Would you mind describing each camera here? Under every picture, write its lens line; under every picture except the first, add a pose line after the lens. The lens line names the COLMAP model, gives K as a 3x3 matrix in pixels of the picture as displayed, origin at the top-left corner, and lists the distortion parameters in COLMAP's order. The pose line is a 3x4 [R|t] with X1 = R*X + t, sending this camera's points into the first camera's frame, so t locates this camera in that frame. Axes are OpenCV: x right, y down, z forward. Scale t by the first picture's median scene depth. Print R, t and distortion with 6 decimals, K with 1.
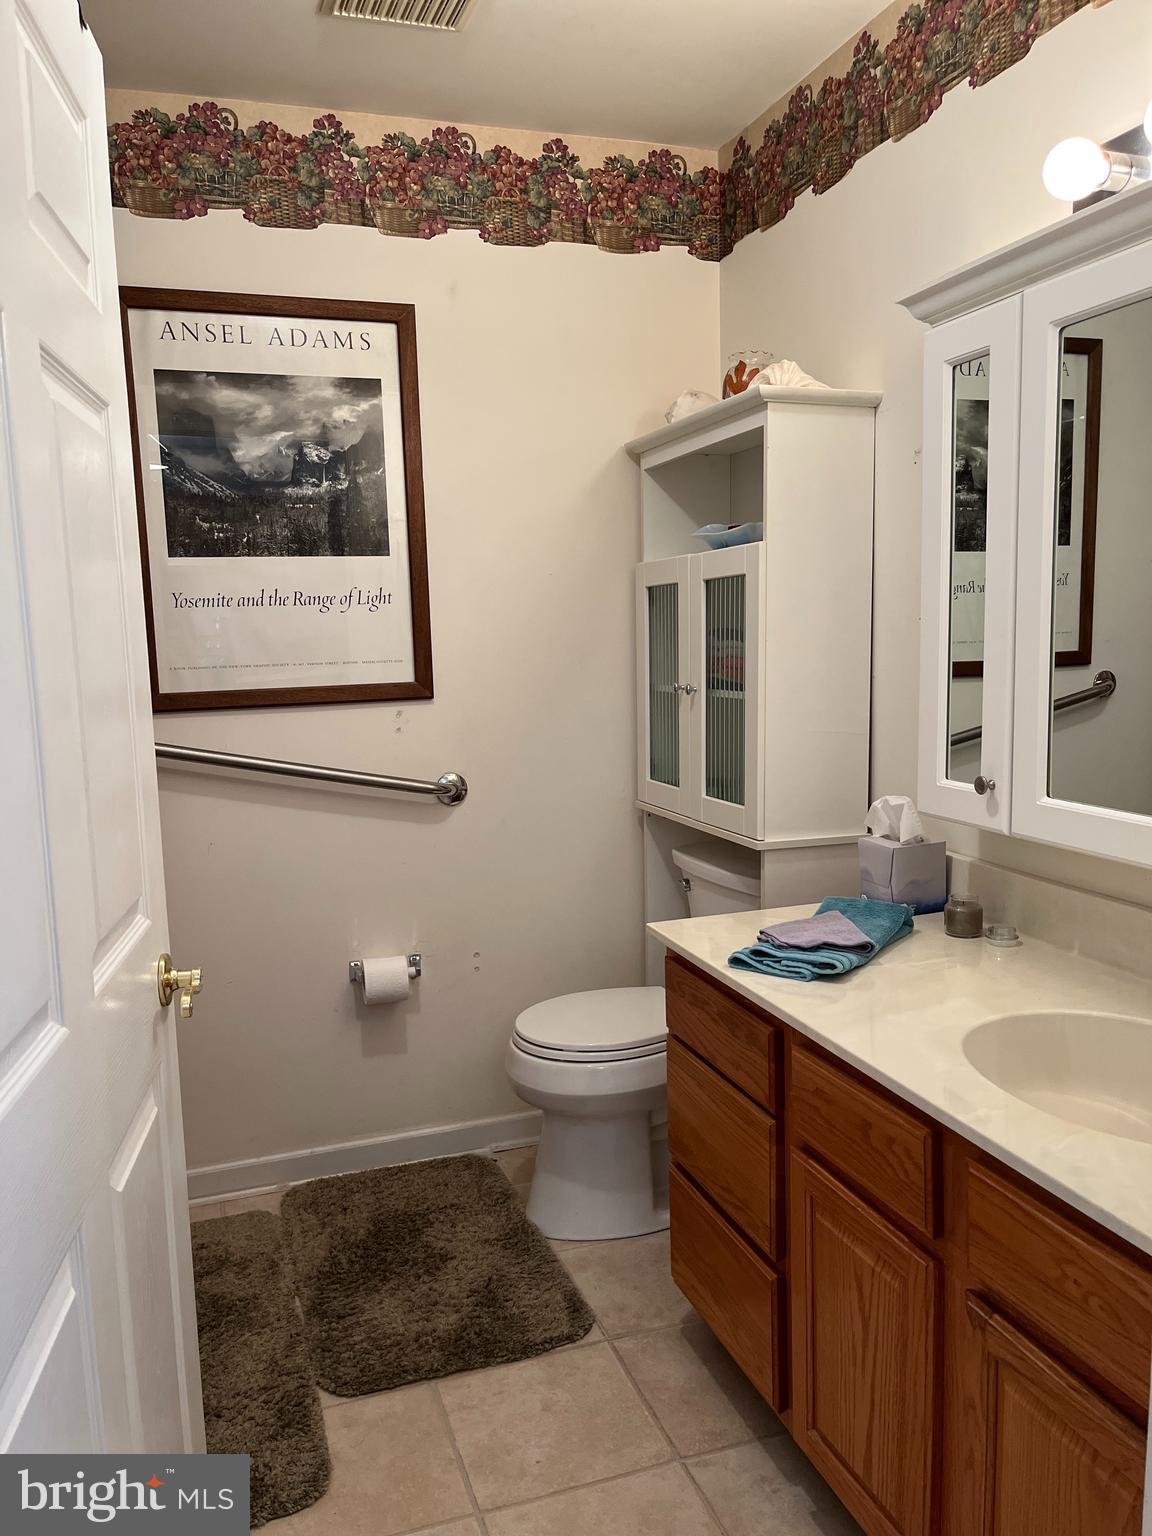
lens RADIAL K [[1158.6, 0, 575.1], [0, 1158.6, 775.7], [0, 0, 1]] dist [0.062404, -0.097187]
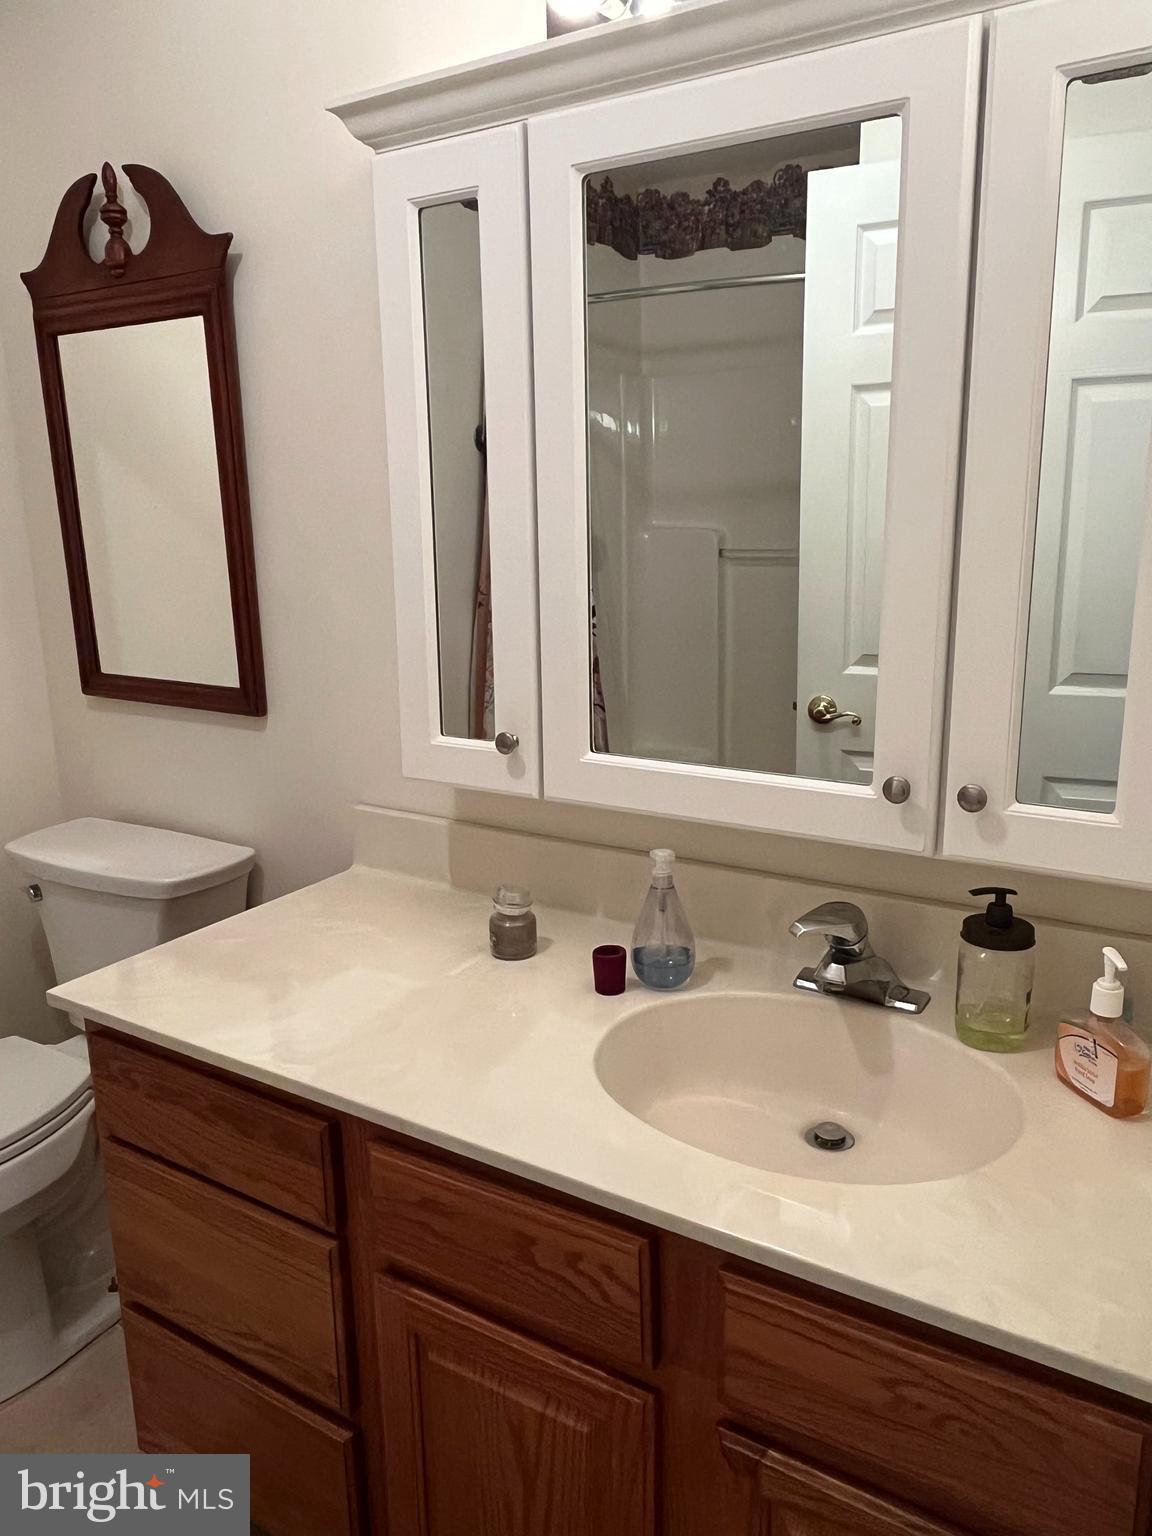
lens RADIAL K [[1099.8, 0, 577.6], [0, 1099.8, 755.4], [0, 0, 1]] dist [-0.005315, -0.002398]
pose [[0.769141, -0.121032, 0.627514, -0.110006], [0.073900, 0.992160, 0.100784, -0.063885], [-0.634792, -0.031144, 0.772055, 0.411155]]
